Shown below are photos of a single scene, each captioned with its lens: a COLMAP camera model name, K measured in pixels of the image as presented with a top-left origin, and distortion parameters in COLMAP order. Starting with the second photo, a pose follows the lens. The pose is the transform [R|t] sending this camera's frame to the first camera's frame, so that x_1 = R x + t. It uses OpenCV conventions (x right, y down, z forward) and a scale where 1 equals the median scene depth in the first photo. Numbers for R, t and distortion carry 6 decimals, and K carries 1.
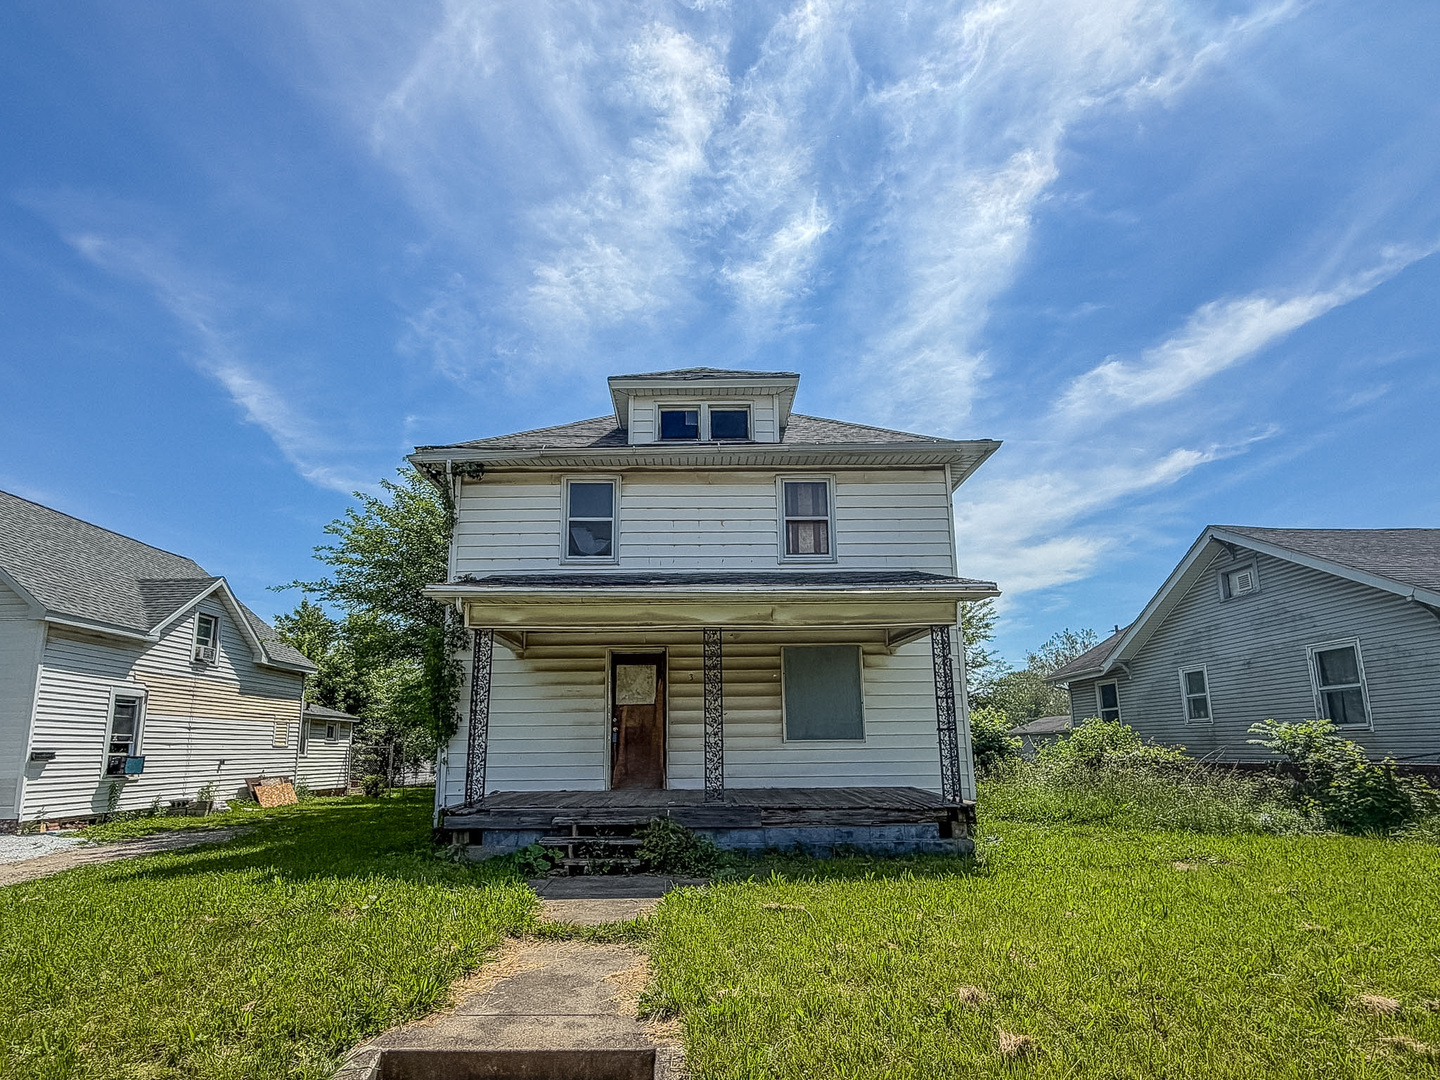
lens RADIAL K [[848.0, 0, 690.7], [0, 848.0, 526.1], [0, 0, 1]] dist [0.015562, -0.012427]
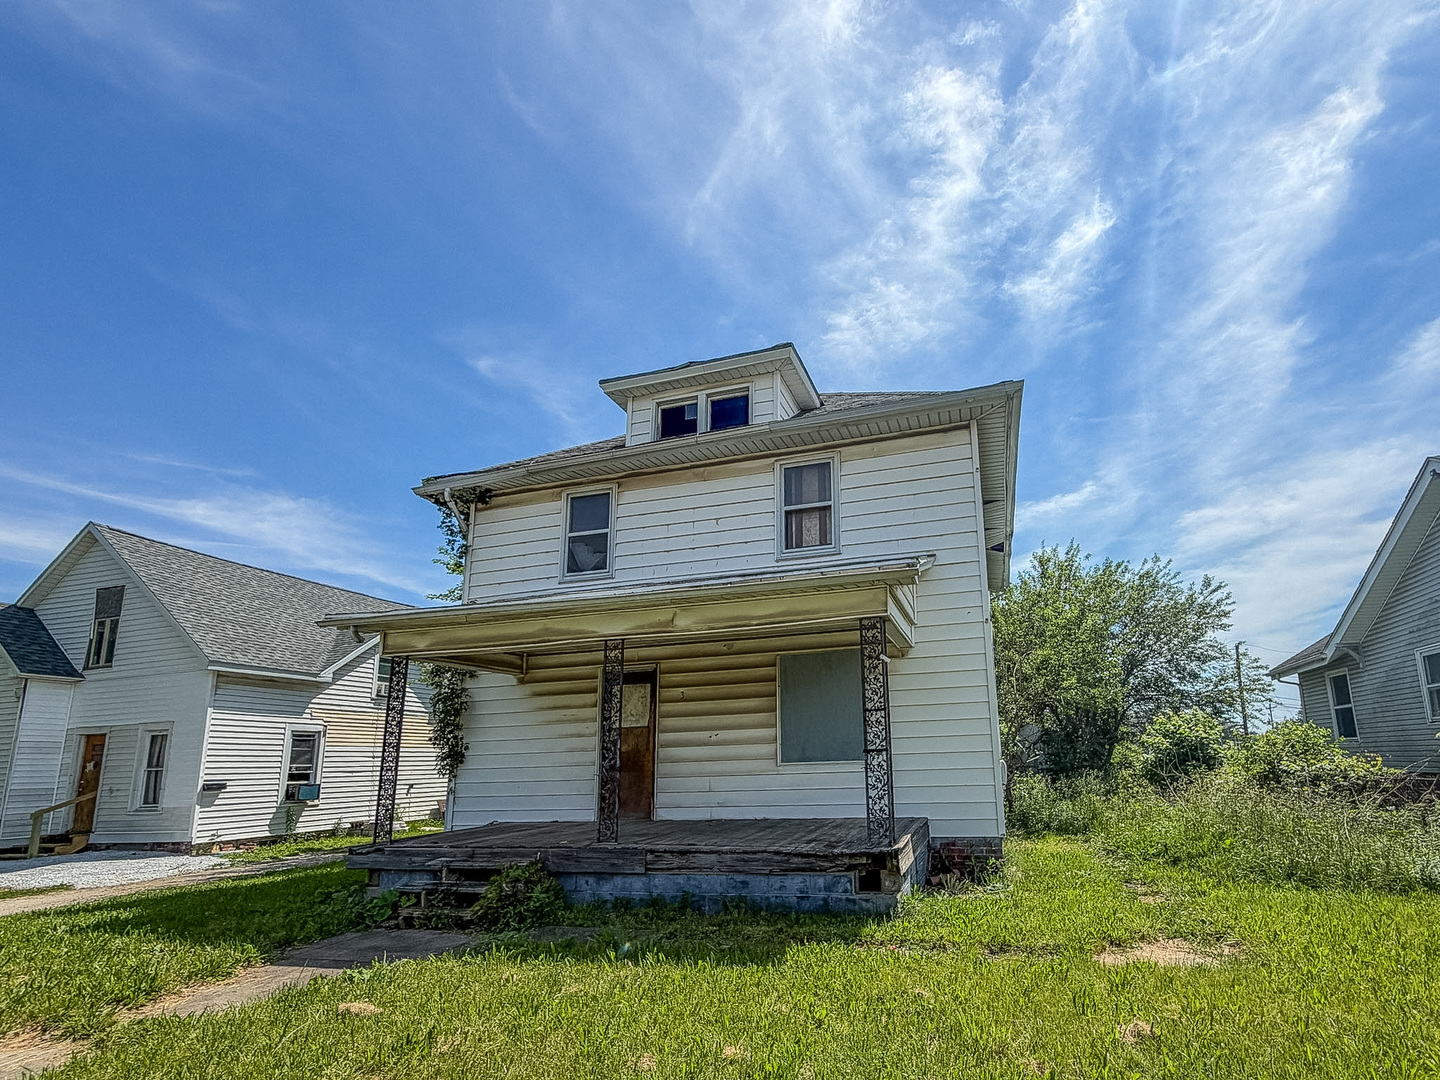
lens RADIAL K [[791.6, 0, 762.0], [0, 791.6, 548.6], [0, 0, 1]] dist [0.001397, 0.000013]
pose [[0.951396, -0.099047, -0.291608, 0.298329], [0.098175, 0.995012, -0.017658, 0.040764], [0.291902, -0.011828, 0.956375, 0.194009]]
